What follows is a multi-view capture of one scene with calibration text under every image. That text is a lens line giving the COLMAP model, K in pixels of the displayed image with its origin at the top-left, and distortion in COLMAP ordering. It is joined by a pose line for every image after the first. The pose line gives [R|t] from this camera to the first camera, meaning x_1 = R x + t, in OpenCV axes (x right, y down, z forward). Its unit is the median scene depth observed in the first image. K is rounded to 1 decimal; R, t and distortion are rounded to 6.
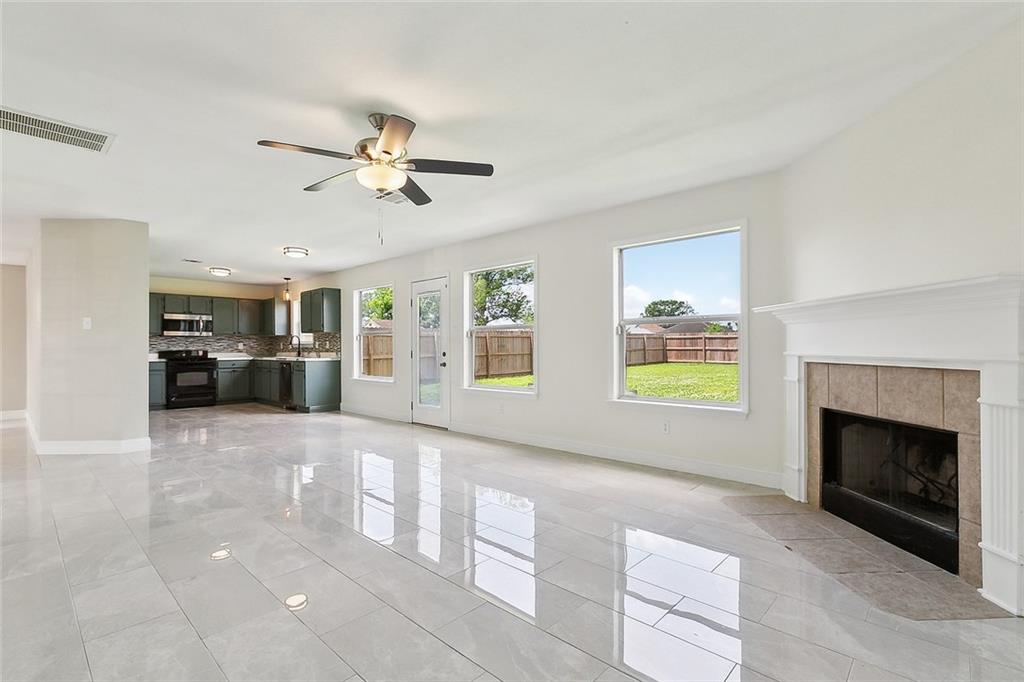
lens RADIAL K [[468.1, 0, 513.1], [0, 468.1, 342.9], [0, 0, 1]] dist [-0.001893, -0.000591]
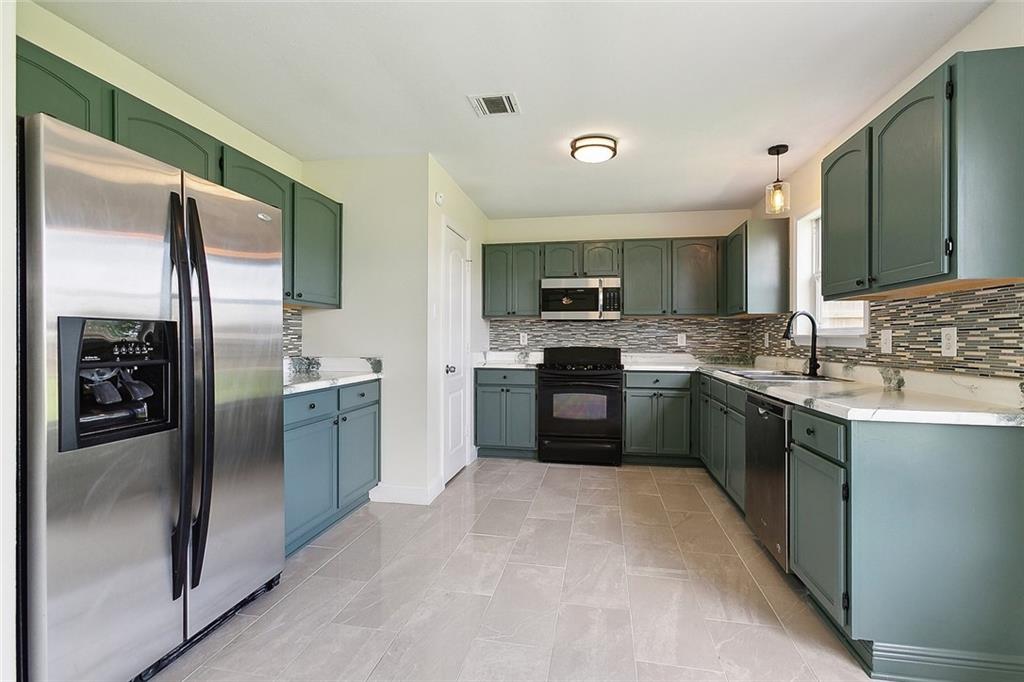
lens RADIAL K [[468.1, 0, 509.2], [0, 468.1, 337.0], [0, 0, 1]] dist [-0.001893, -0.000591]
pose [[0.542935, 0.007414, -0.839742, -0.299584], [0.001552, 0.999950, 0.009832, -0.001024], [0.839773, -0.006642, 0.542896, 0.645407]]
